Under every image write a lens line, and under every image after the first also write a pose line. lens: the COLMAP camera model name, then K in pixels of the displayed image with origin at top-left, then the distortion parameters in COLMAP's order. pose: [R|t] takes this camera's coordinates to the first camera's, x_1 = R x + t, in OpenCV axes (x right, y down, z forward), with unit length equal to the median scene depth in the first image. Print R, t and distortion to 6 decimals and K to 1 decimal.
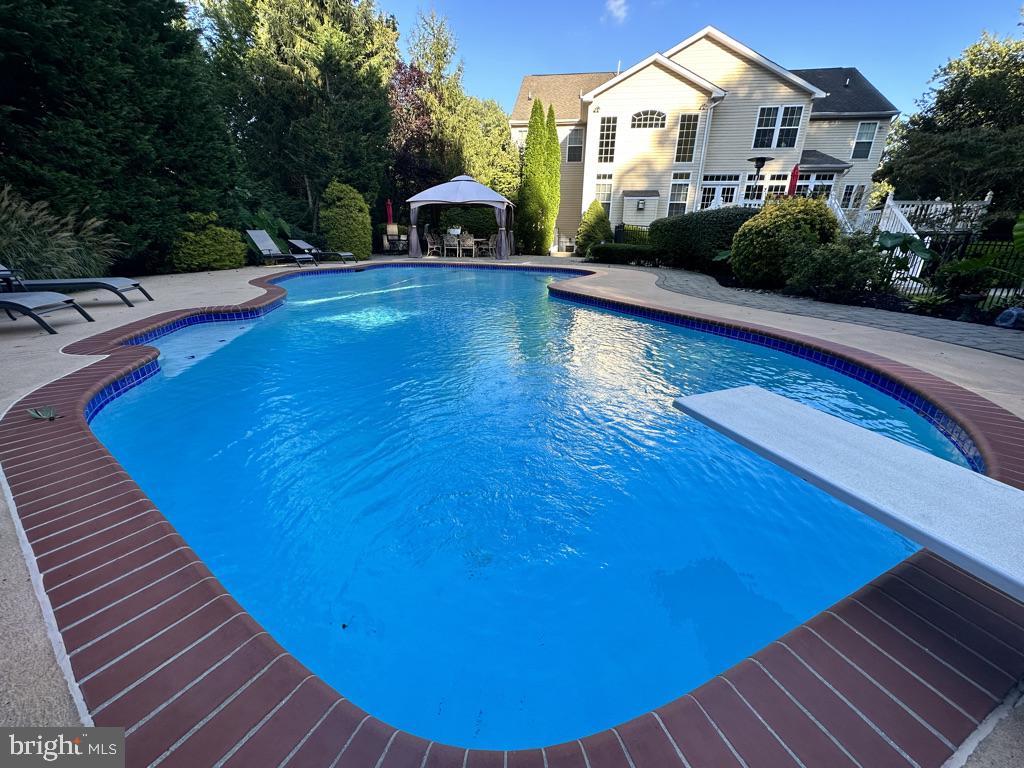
lens RADIAL K [[406.3, 0, 513.6], [0, 406.3, 384.9], [0, 0, 1]] dist [-0.006067, 0.001158]
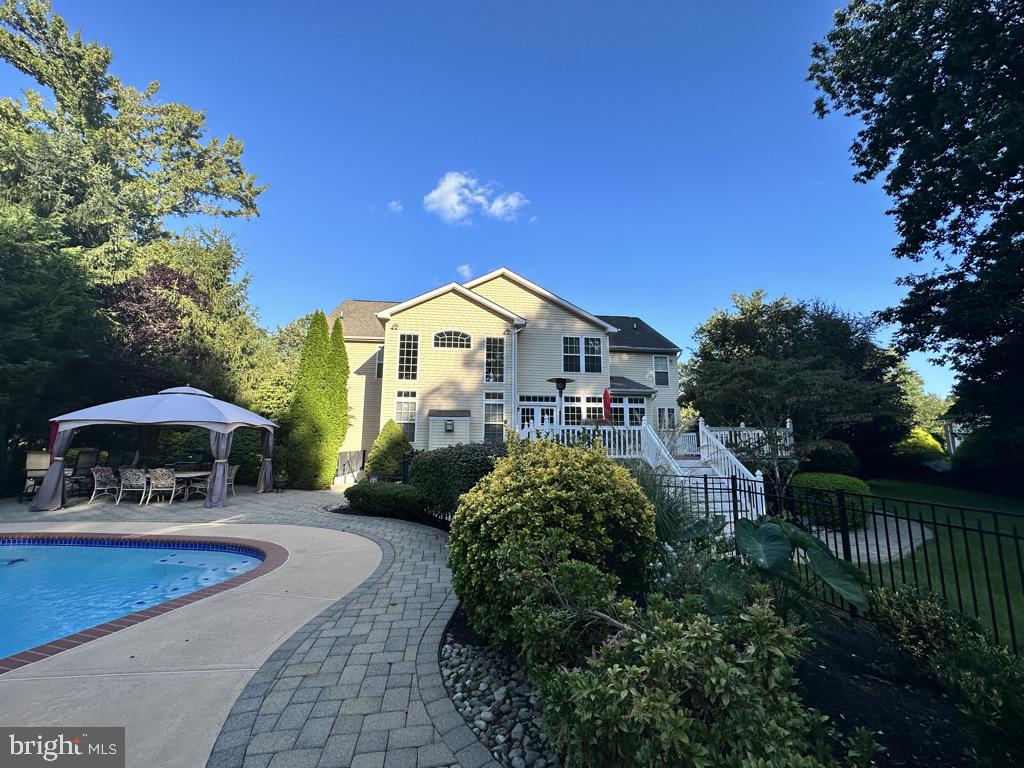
lens RADIAL K [[406.3, 0, 513.6], [0, 406.3, 385.5], [0, 0, 1]] dist [-0.006067, 0.001158]
pose [[0.958946, 0.034734, 0.281455, 0.215289], [0.103517, 0.881116, -0.461430, -0.127894], [-0.264022, 0.471622, 0.841347, 0.243735]]
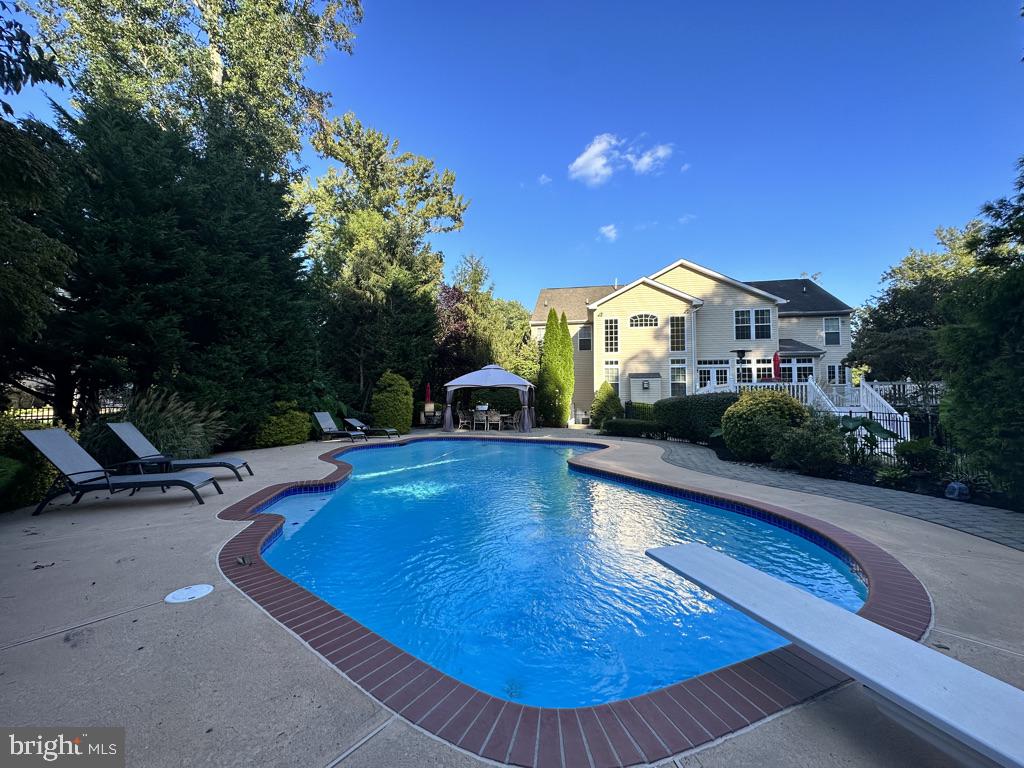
lens RADIAL K [[406.3, 0, 513.7], [0, 406.3, 386.3], [0, 0, 1]] dist [-0.006067, 0.001158]
pose [[0.998902, -0.010899, -0.045566, -0.006134], [-0.007534, 0.922539, -0.385831, 0.005468], [0.046241, 0.385751, 0.921443, -0.076033]]
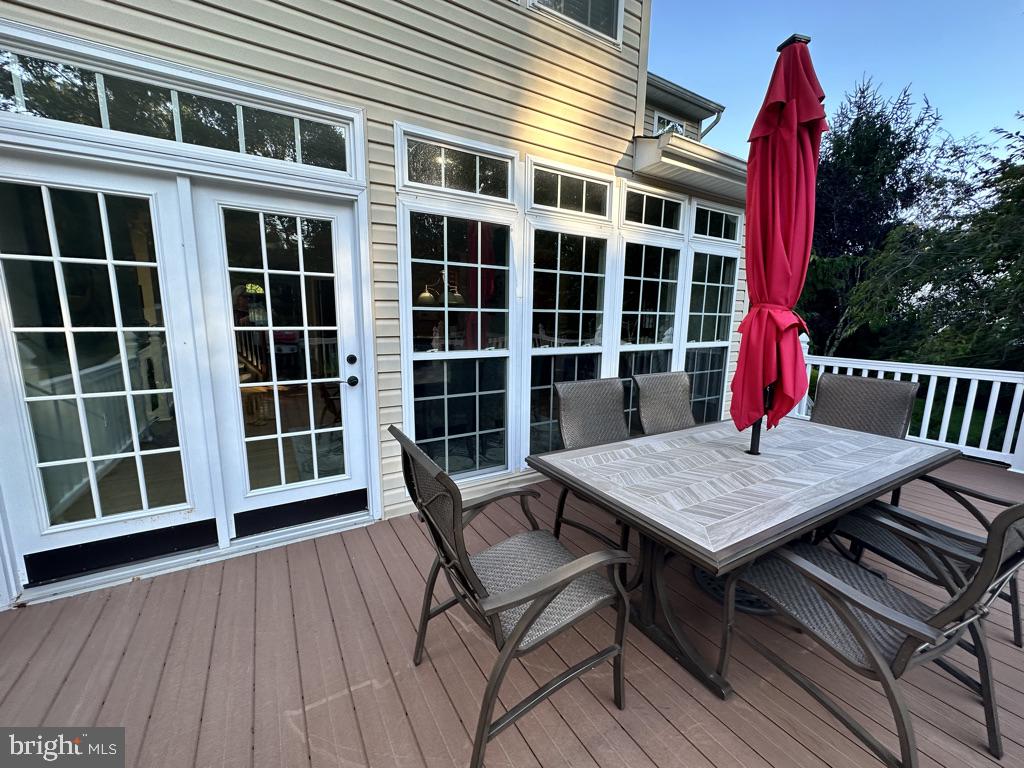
lens RADIAL K [[406.3, 0, 512.9], [0, 406.3, 385.6], [0, 0, 1]] dist [-0.006067, 0.001158]
pose [[0.757662, -0.111871, 0.642988, 0.540690], [0.230091, 0.967729, -0.102756, -0.441630], [-0.610742, 0.225800, 0.758952, 0.947207]]
